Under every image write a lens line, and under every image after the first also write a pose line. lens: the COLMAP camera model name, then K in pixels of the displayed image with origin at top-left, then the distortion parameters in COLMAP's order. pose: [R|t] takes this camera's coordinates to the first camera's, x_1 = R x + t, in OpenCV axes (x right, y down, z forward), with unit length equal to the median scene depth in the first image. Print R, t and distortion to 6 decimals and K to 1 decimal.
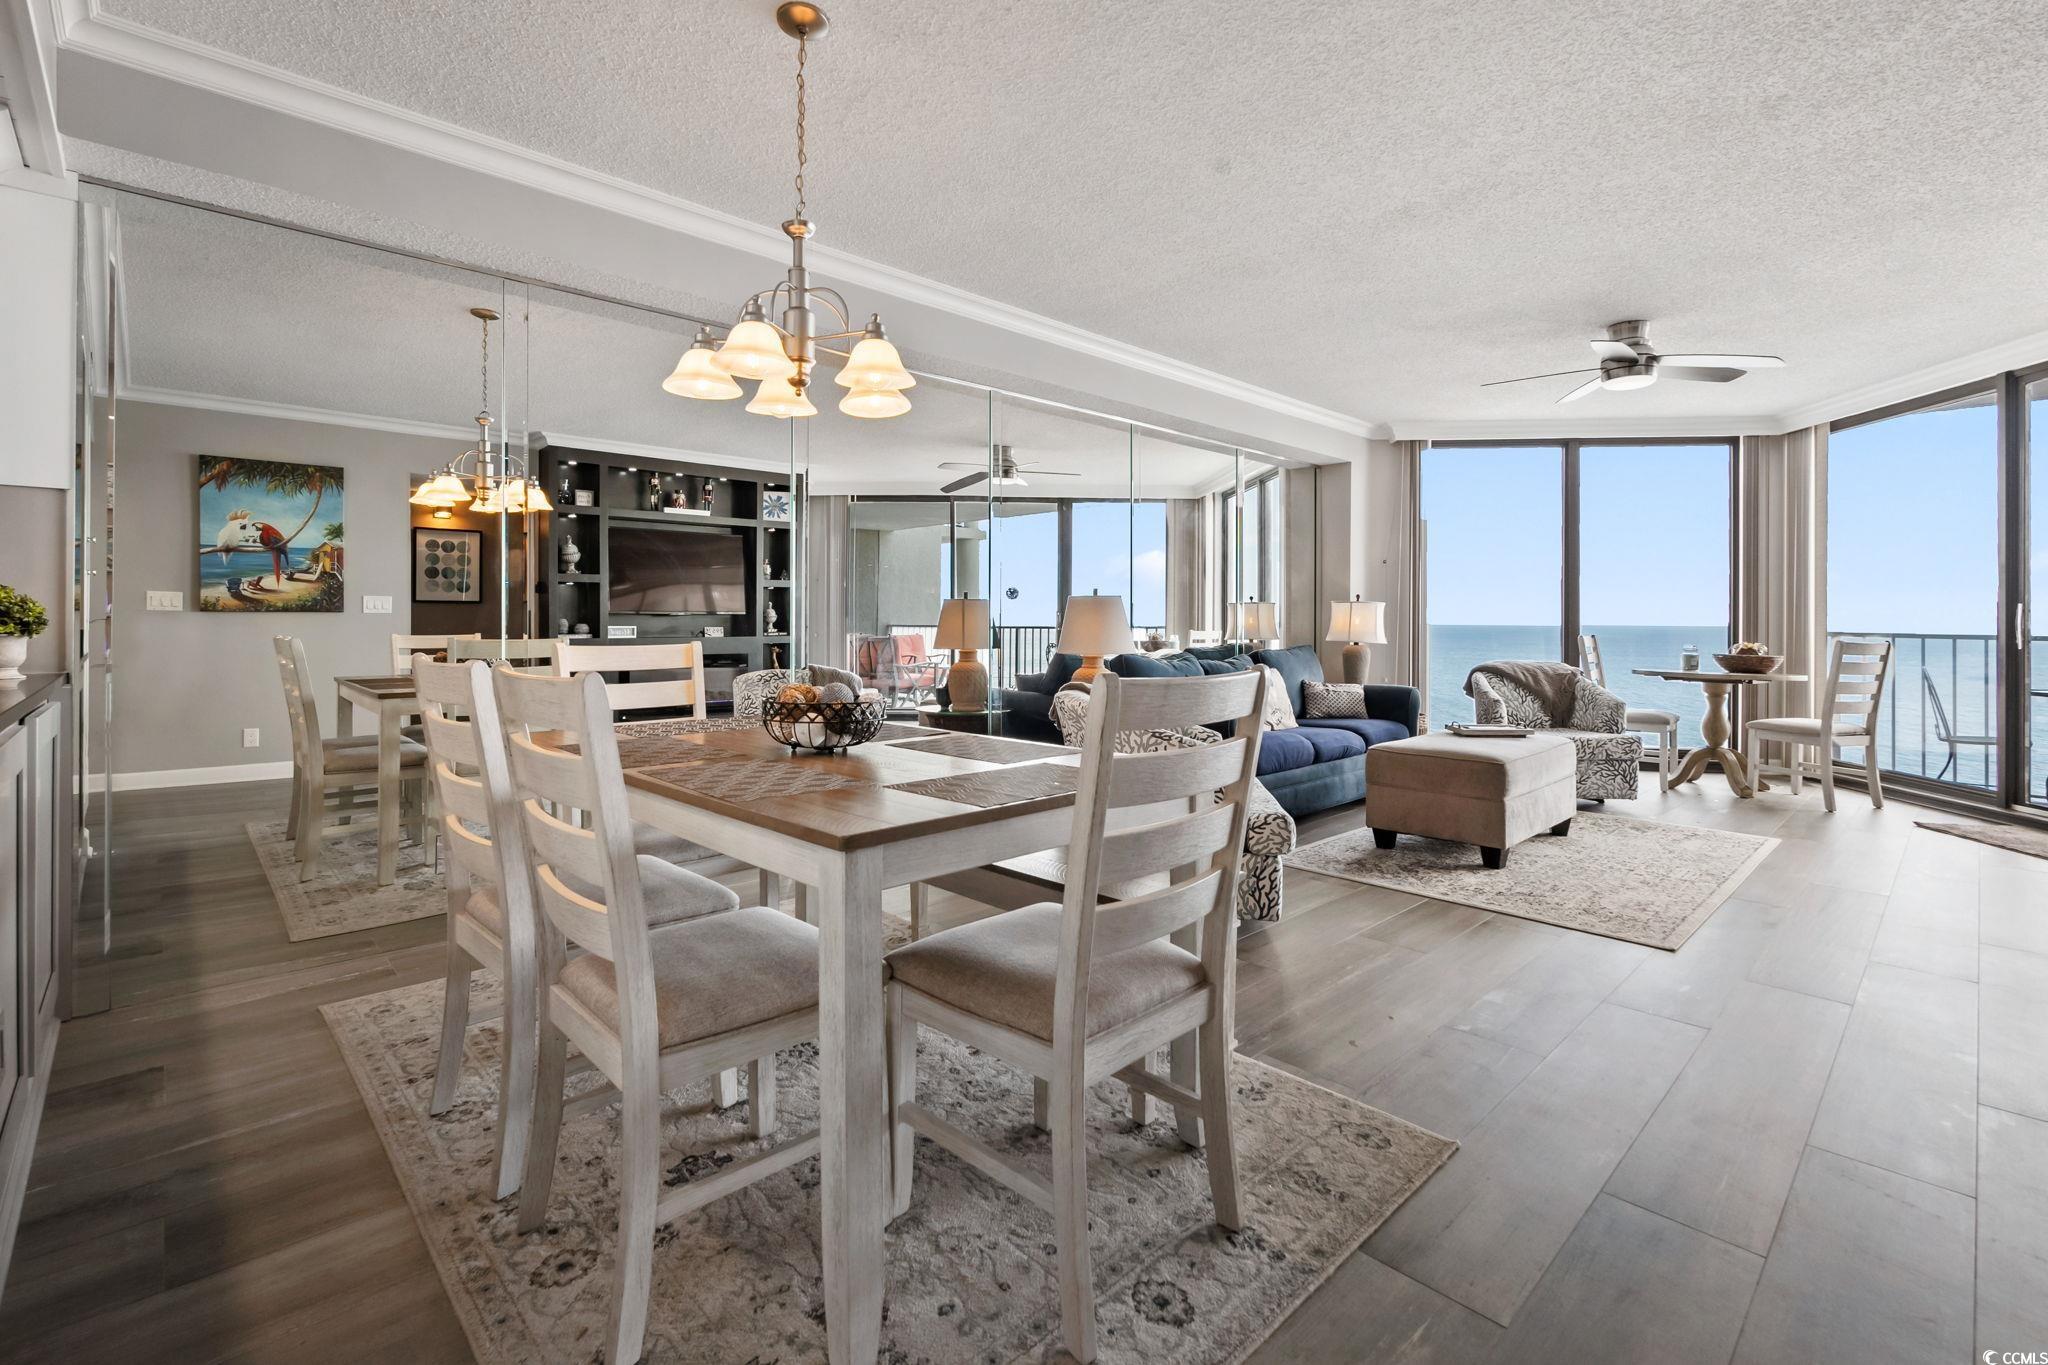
lens RADIAL K [[905.9, 0, 1022.8], [0, 905.9, 621.3], [0, 0, 1]] dist [-0.004307, 0.000116]
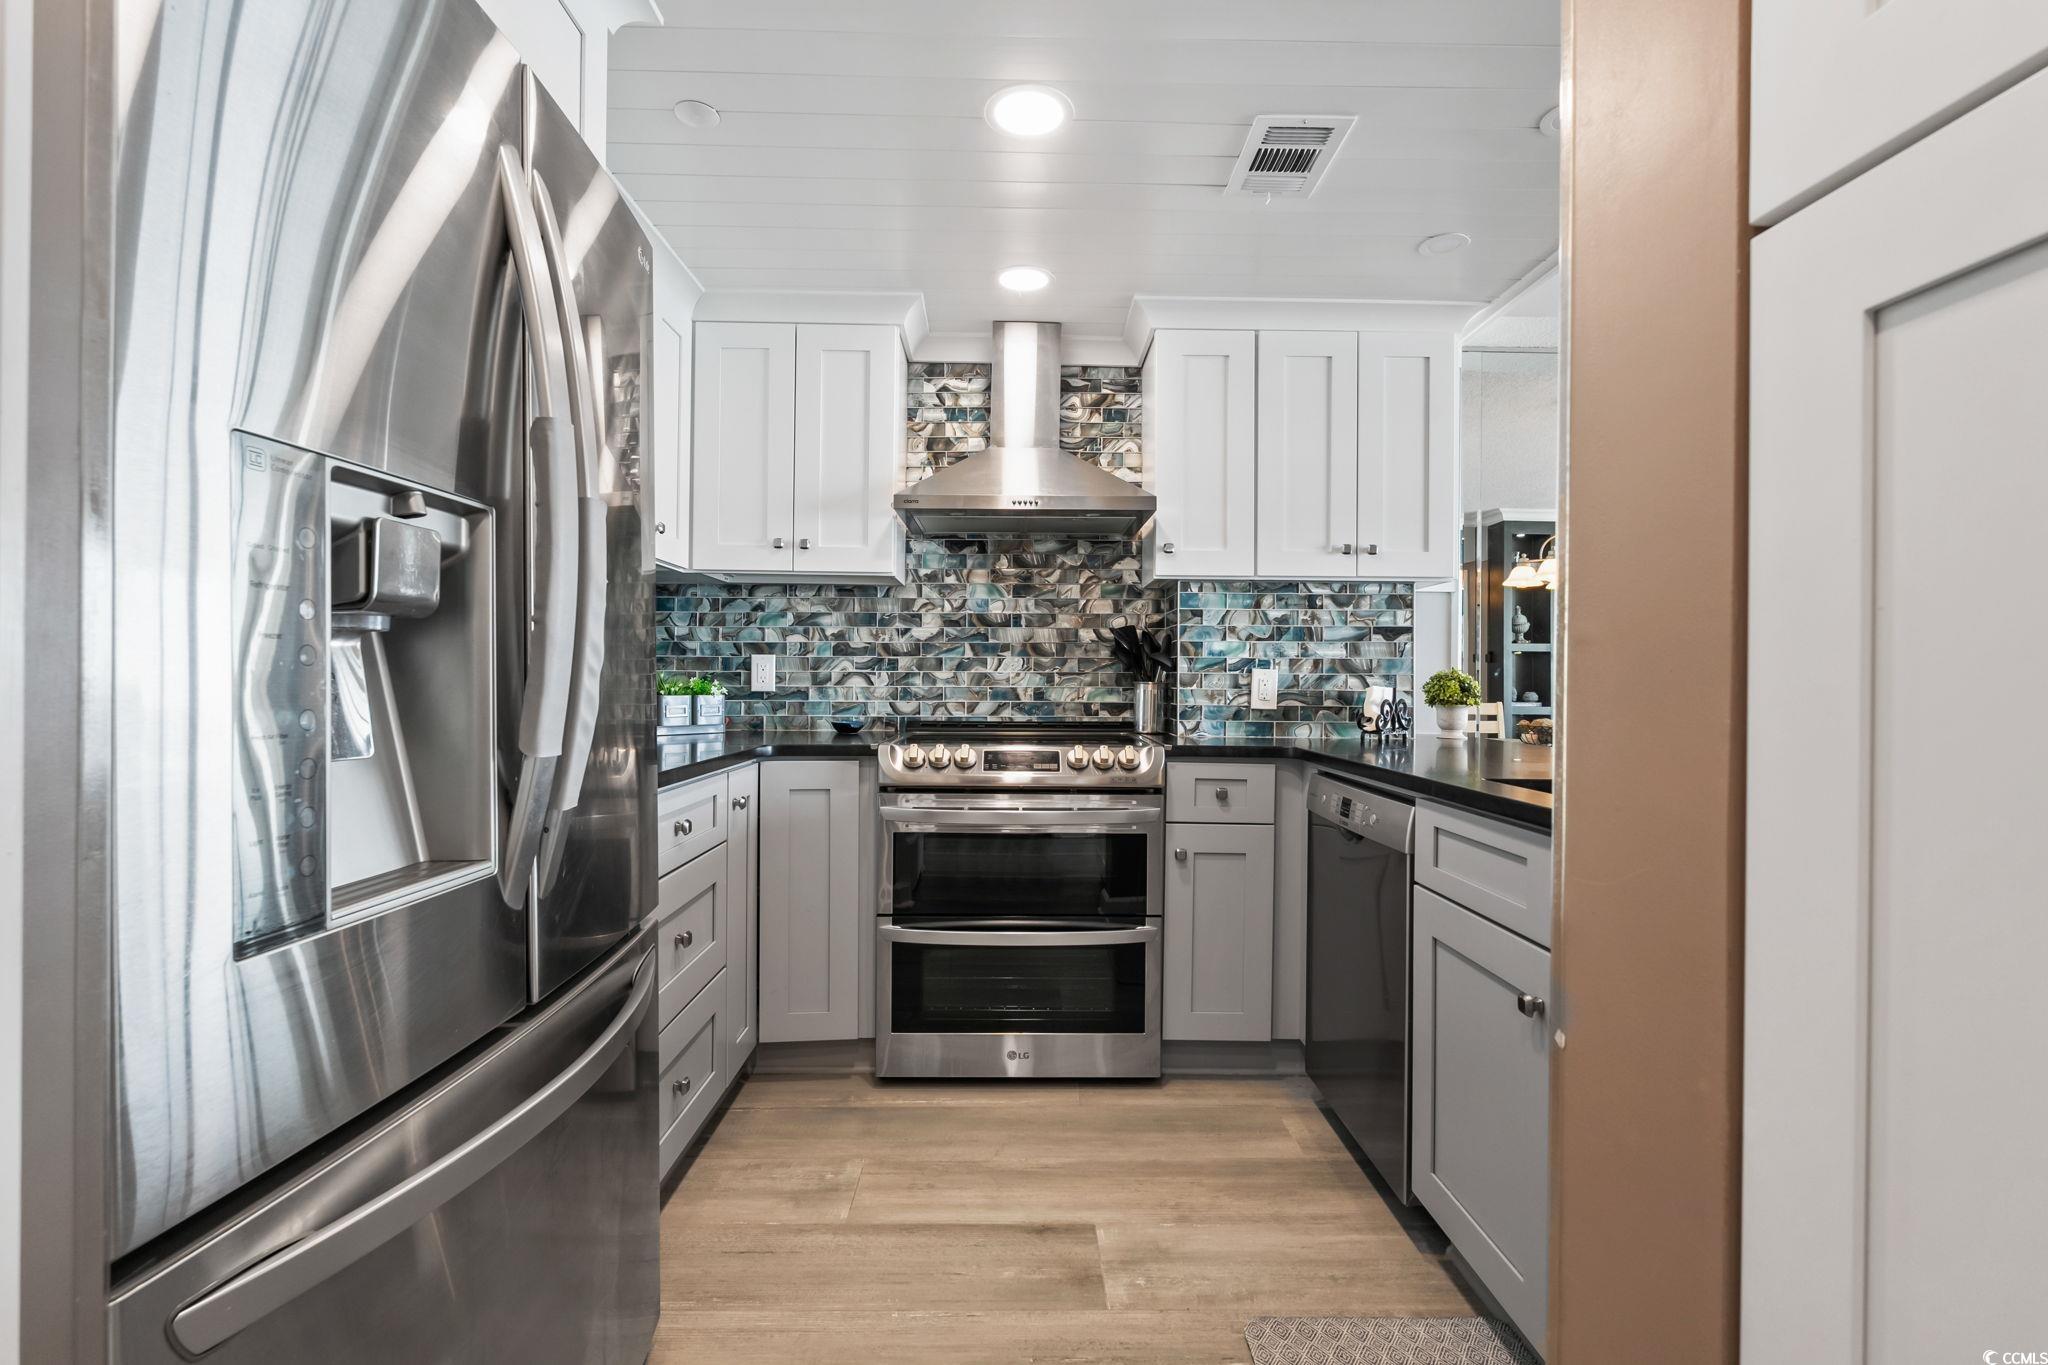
lens RADIAL K [[905.9, 0, 1032.7], [0, 905.9, 678.5], [0, 0, 1]] dist [-0.004307, 0.000116]
pose [[0.742240, 0.002211, -0.670130, -0.259325], [-0.007103, 0.999964, -0.004568, -0.005303], [0.670096, 0.008151, 0.742229, -0.151129]]
